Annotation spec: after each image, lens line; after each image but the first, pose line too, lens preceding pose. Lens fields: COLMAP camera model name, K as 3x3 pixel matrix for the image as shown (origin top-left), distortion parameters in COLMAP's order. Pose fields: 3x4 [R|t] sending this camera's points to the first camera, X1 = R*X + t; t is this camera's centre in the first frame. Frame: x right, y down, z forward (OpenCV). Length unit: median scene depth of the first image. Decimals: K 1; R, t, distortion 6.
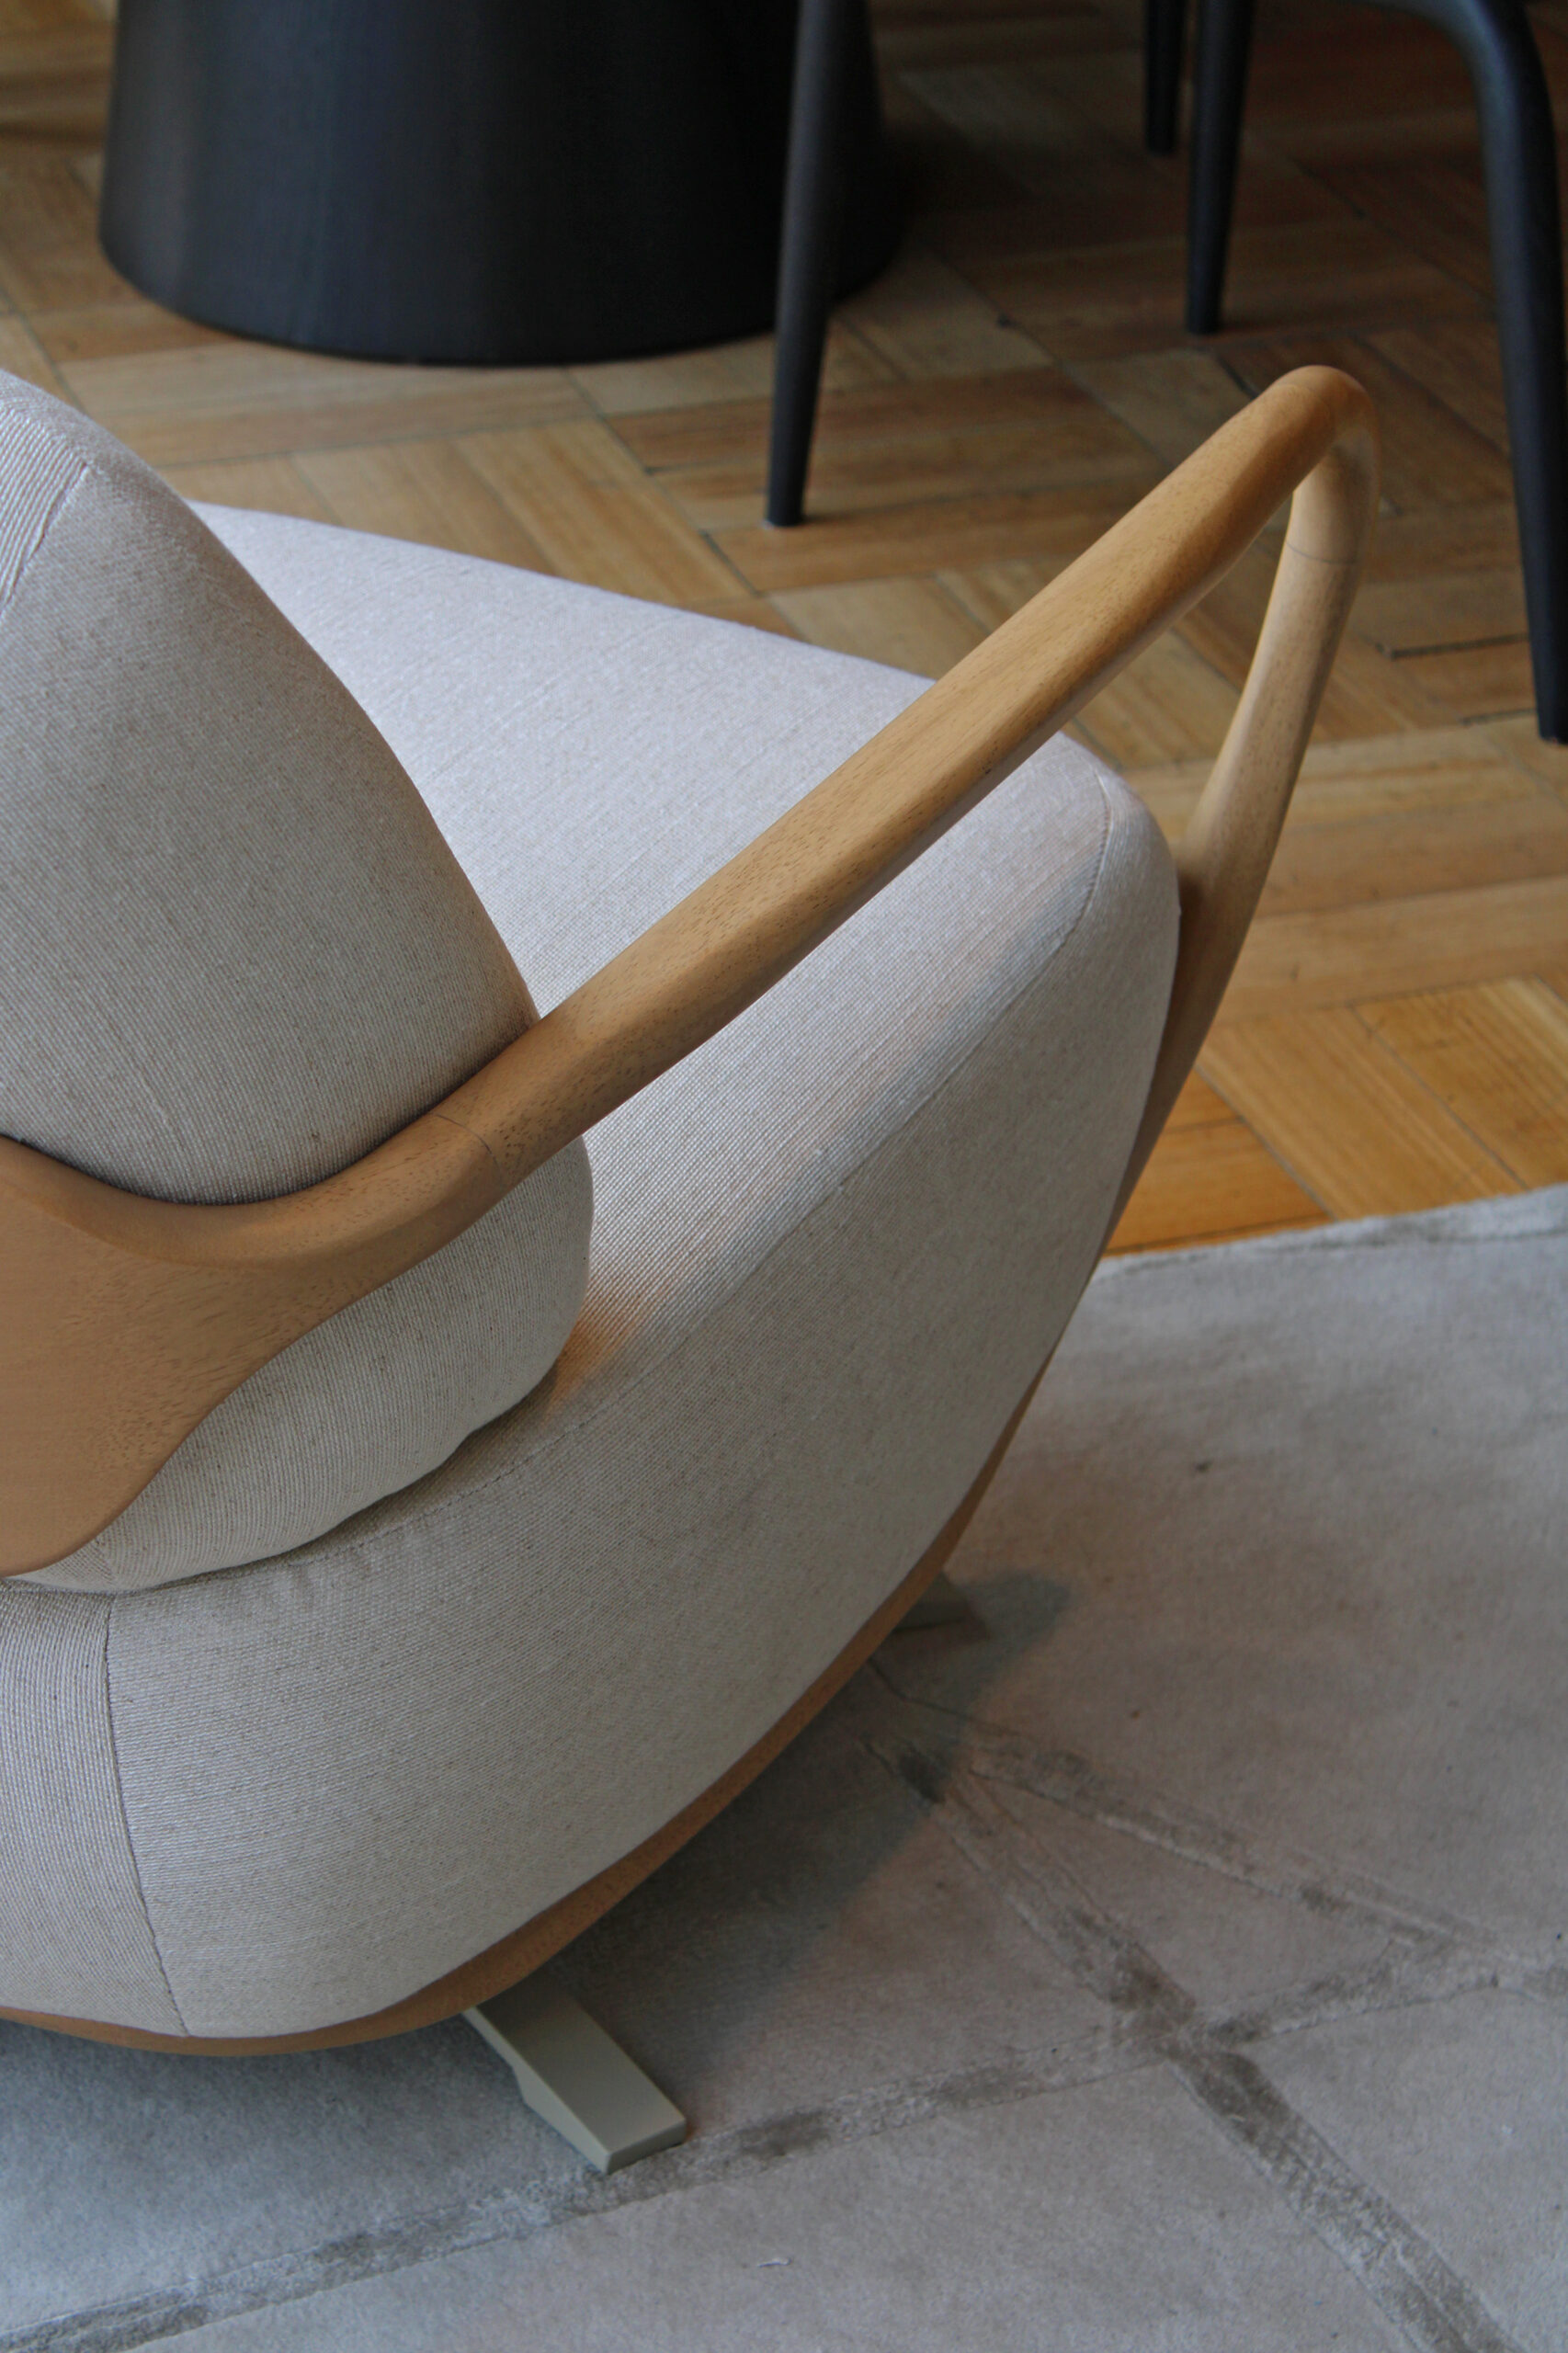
lens RADIAL K [[5774.7, 0, 746.6], [0, 5774.7, 1207.4], [0, 0, 1]] dist [0.049113, 0.043670]
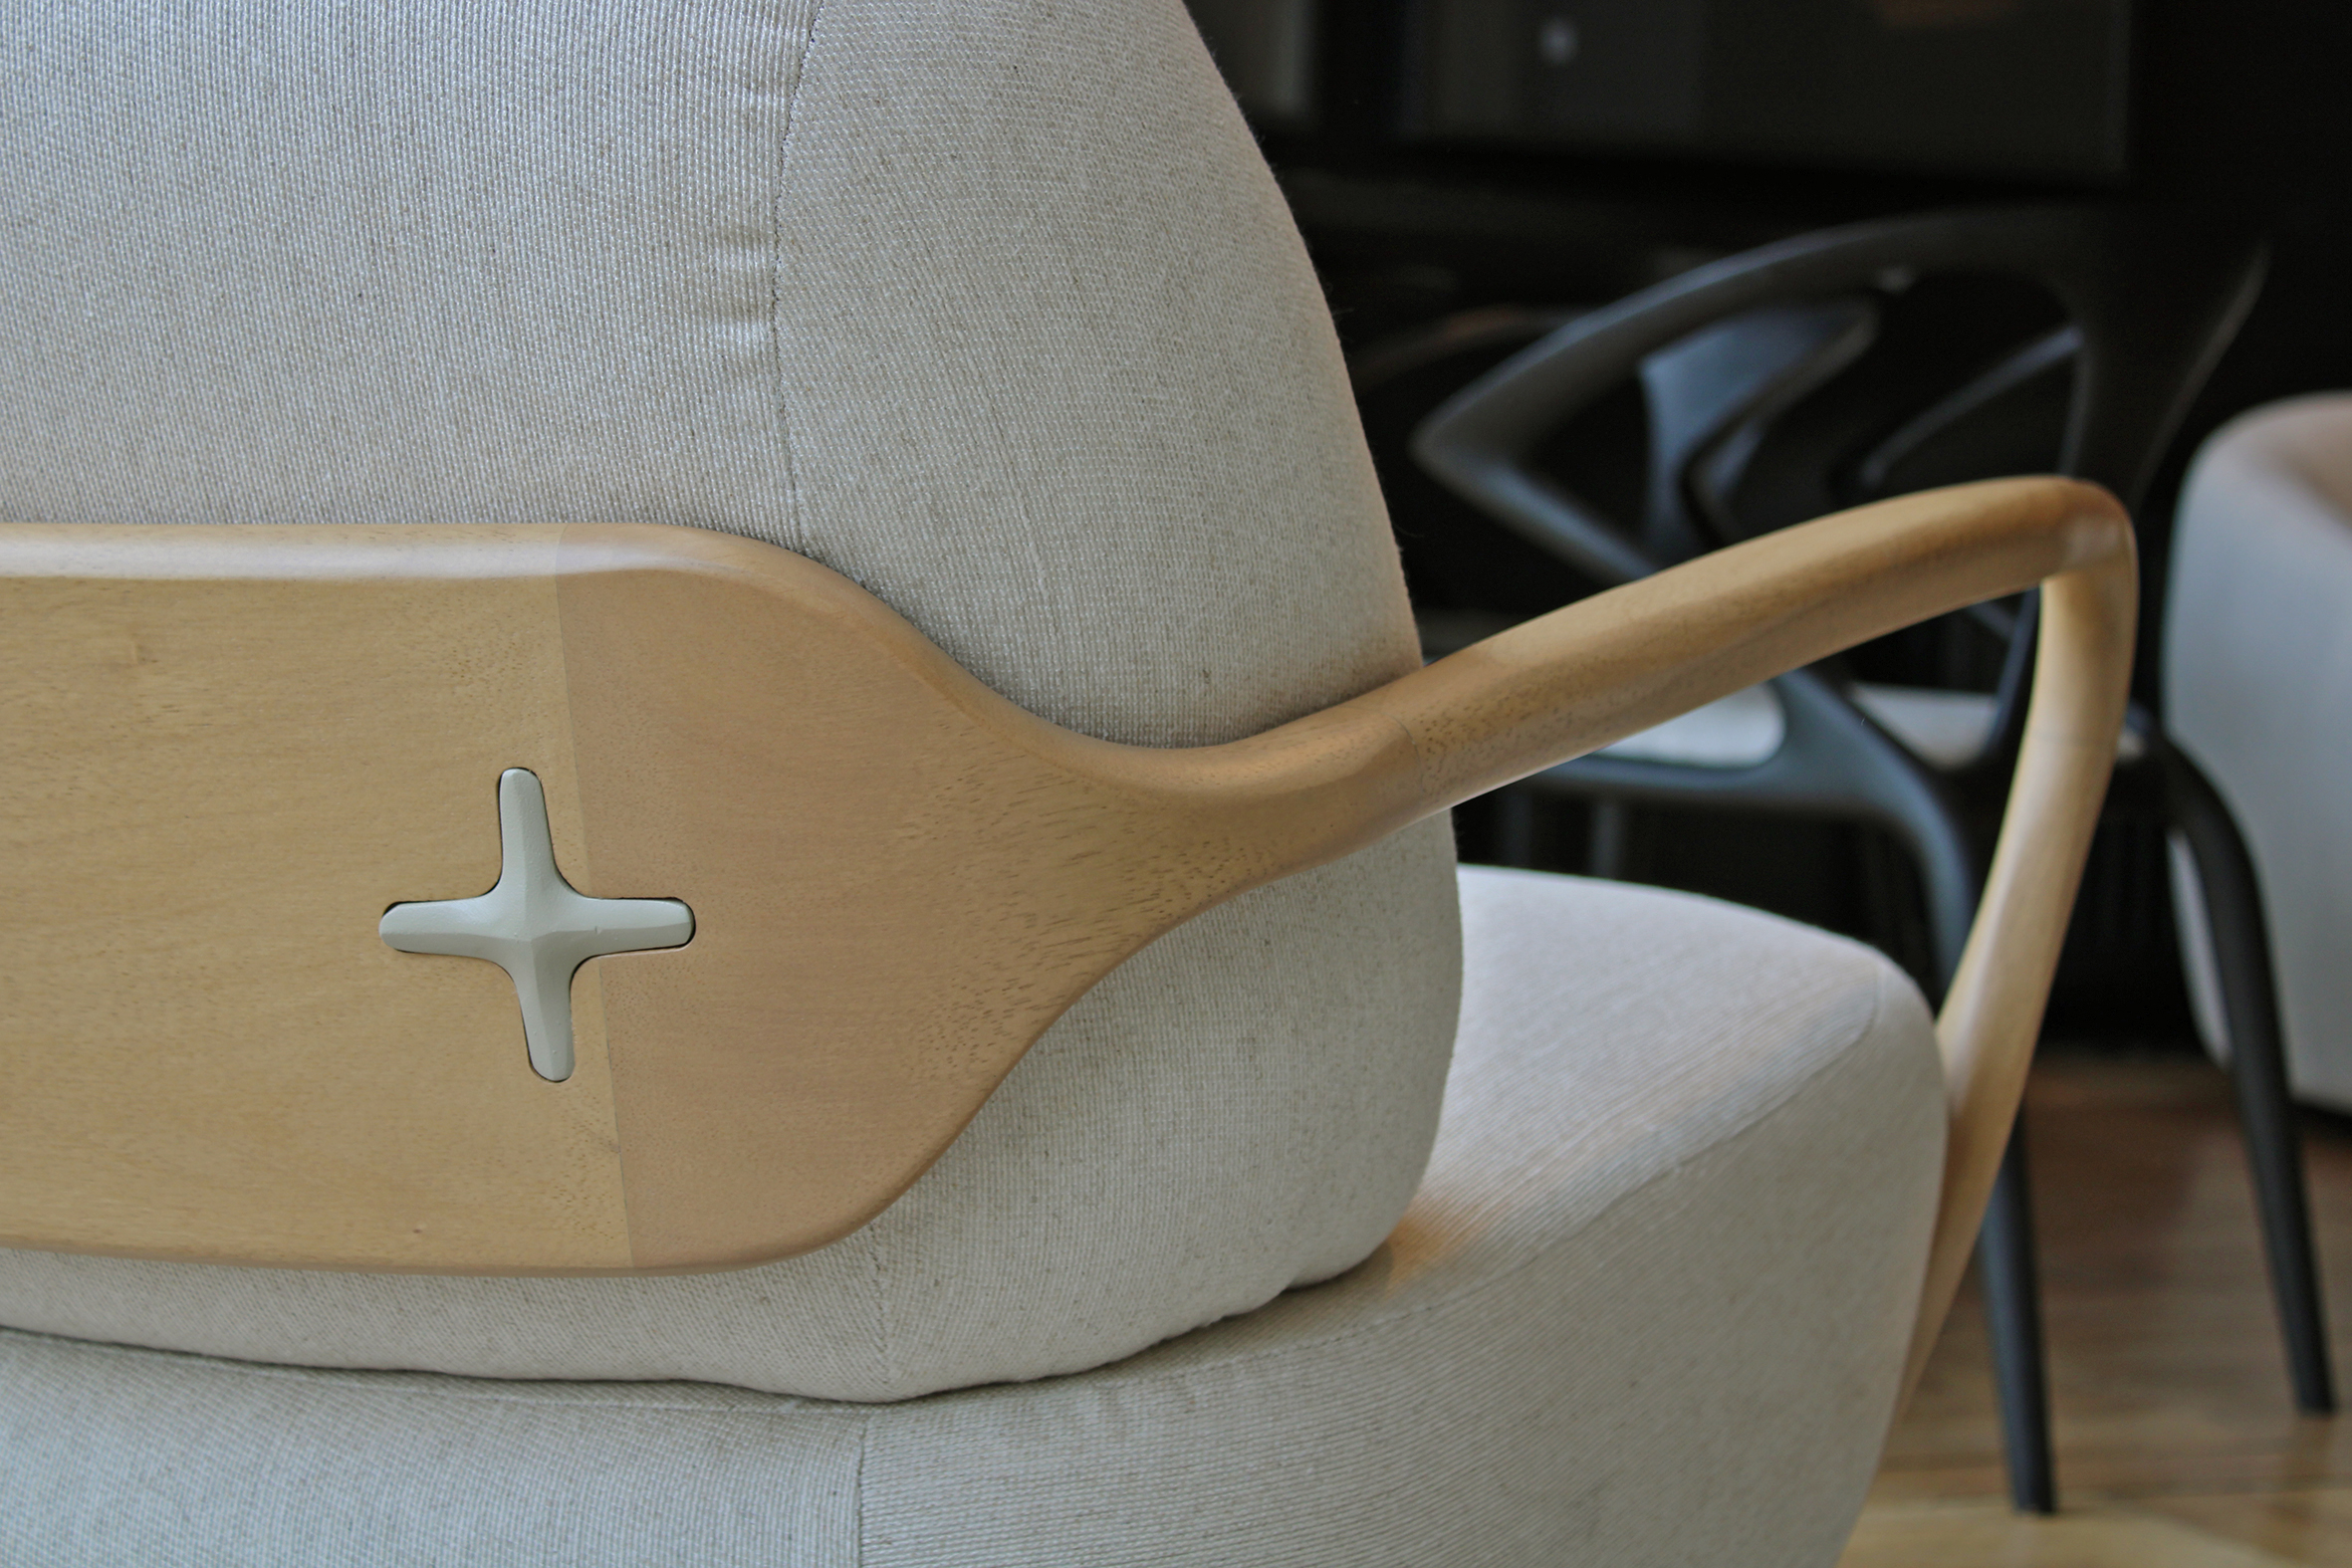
lens RADIAL K [[4768.5, 0, 1176.0], [0, 4768.5, 784.0], [0, 0, 1]] dist [0.014556, 0.165096]
pose [[0.997567, 0.032000, 0.061932, -0.110469], [-0.003831, 0.912238, -0.409643, 0.250644], [-0.069605, 0.408410, 0.910141, 0.381450]]
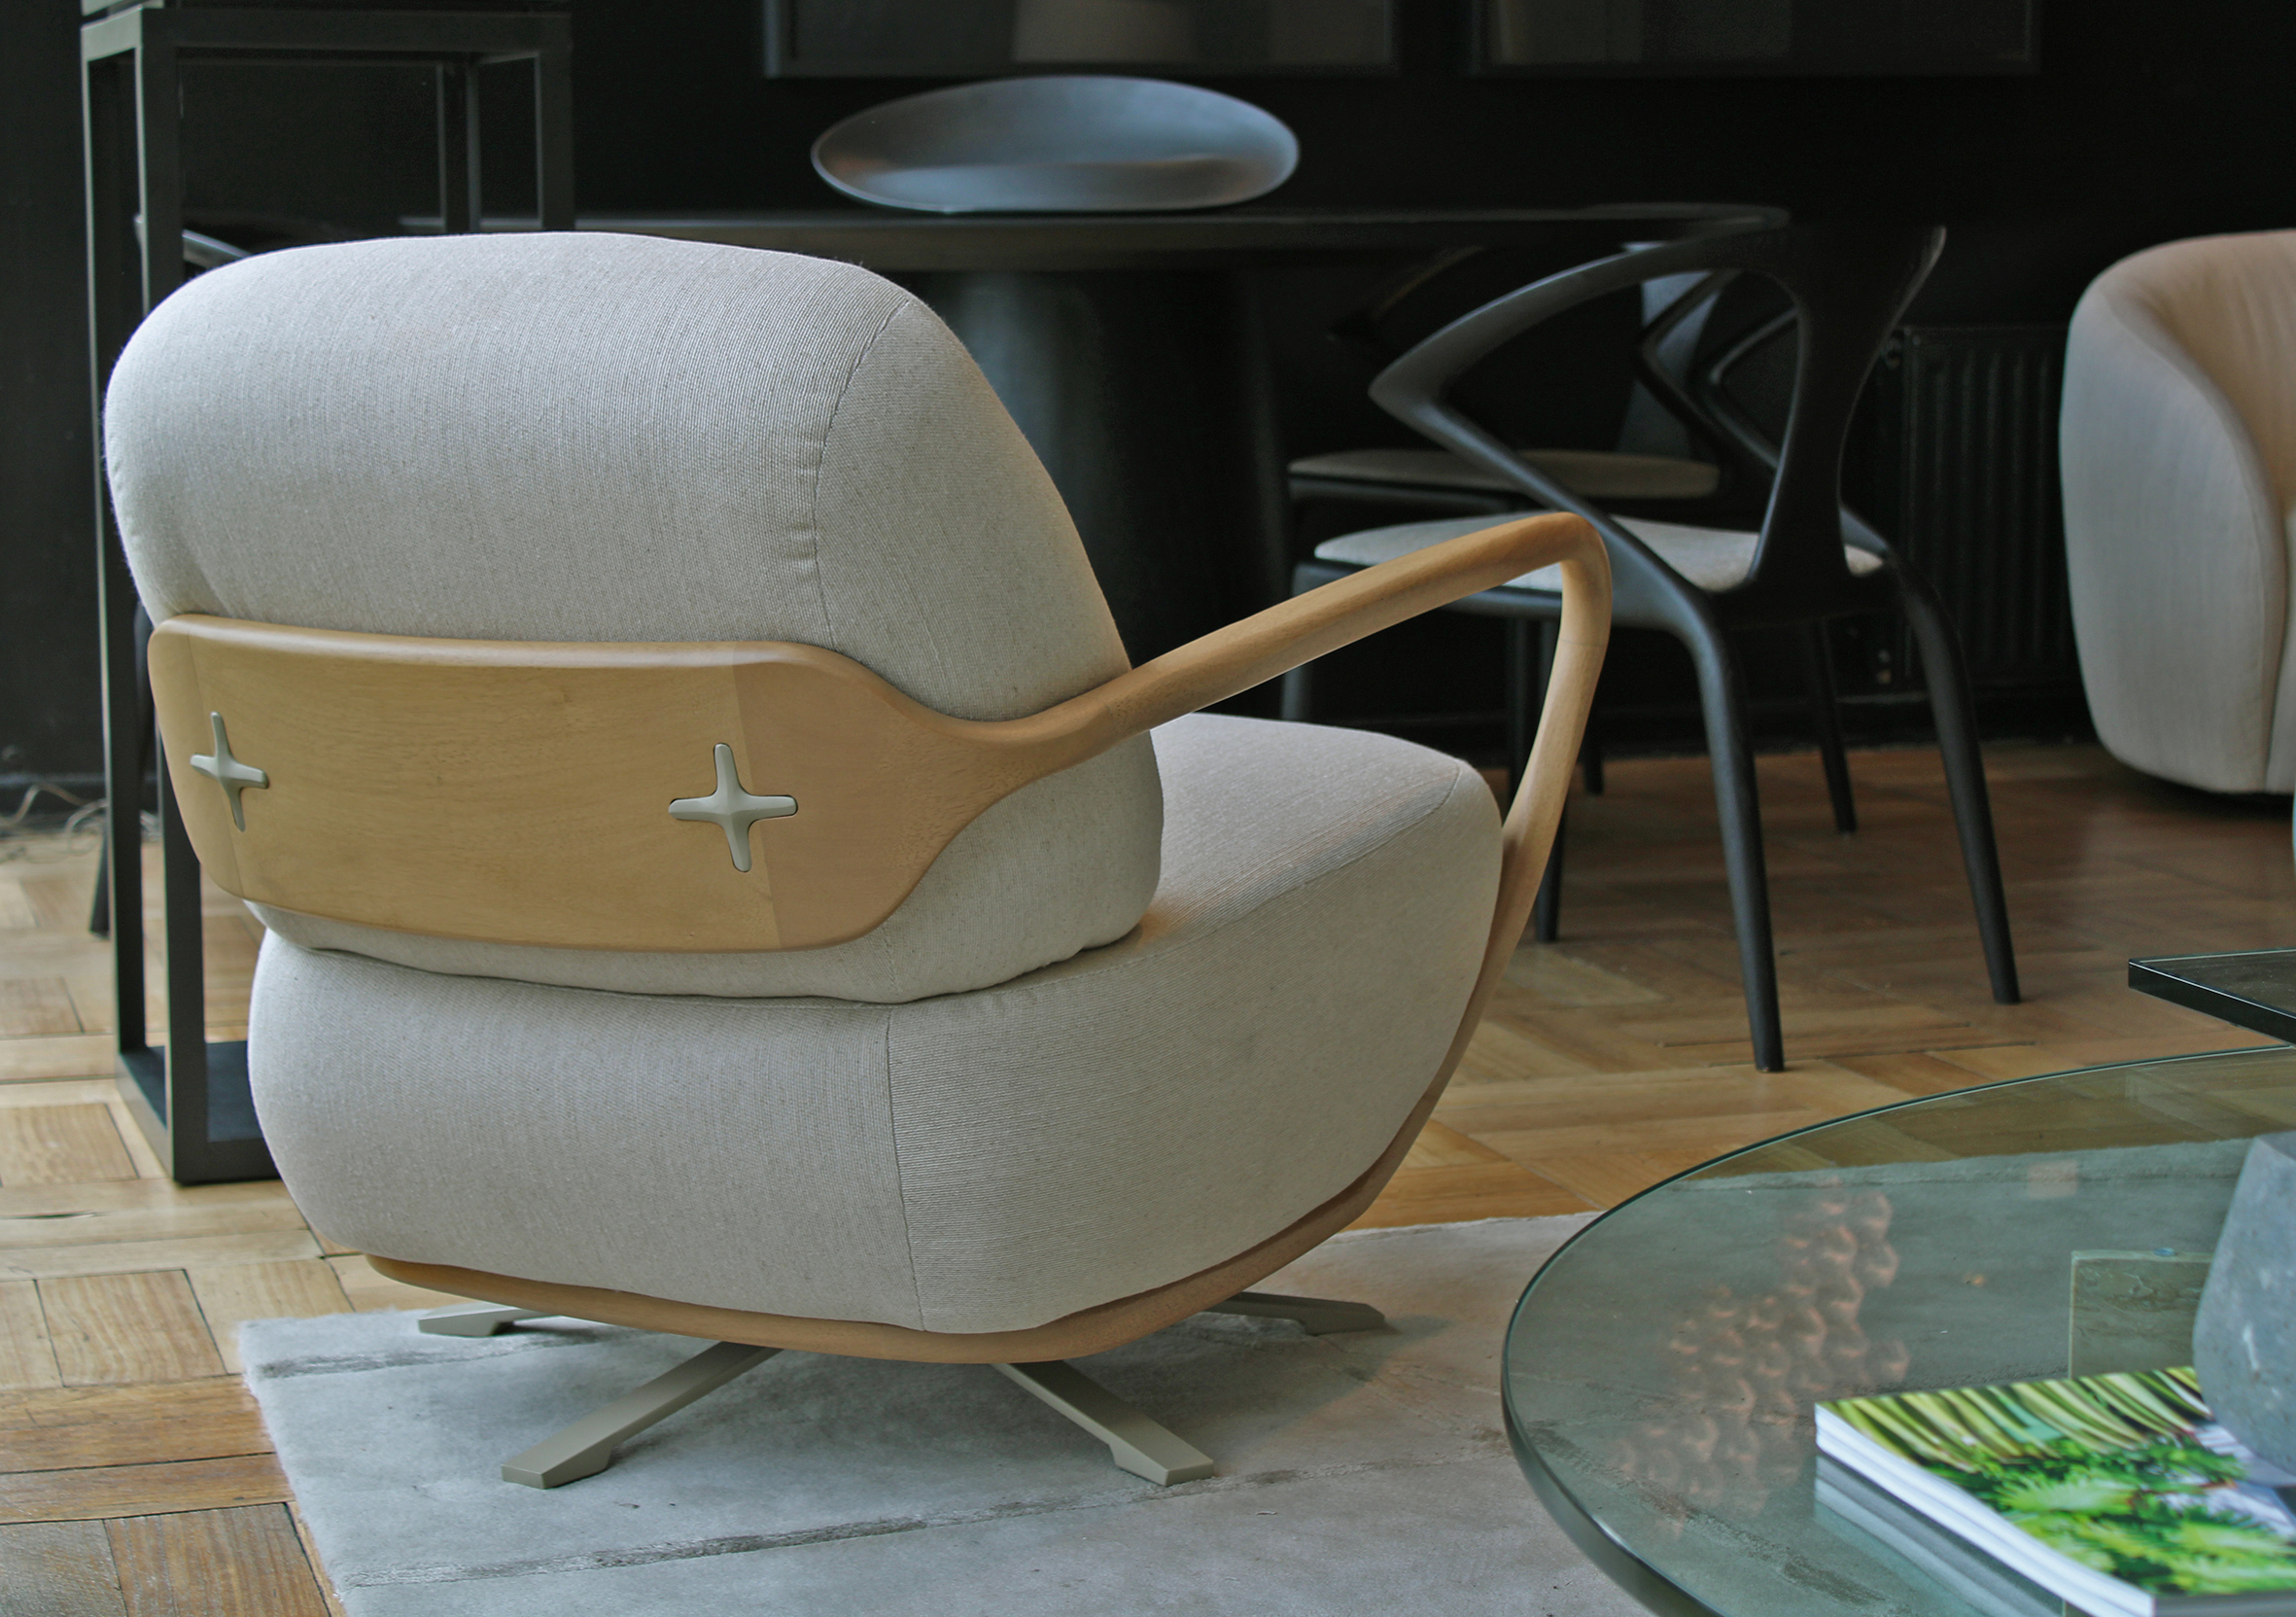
lens RADIAL K [[4544.3, 0, 1148.0], [0, 4544.3, 808.5], [0, 0, 1]] dist [0.022783, 0.208045]
pose [[0.999744, -0.001583, -0.022582, 0.000510], [-0.006142, 0.941165, -0.337892, 0.478681], [0.021788, 0.337944, 0.940914, -0.329733]]
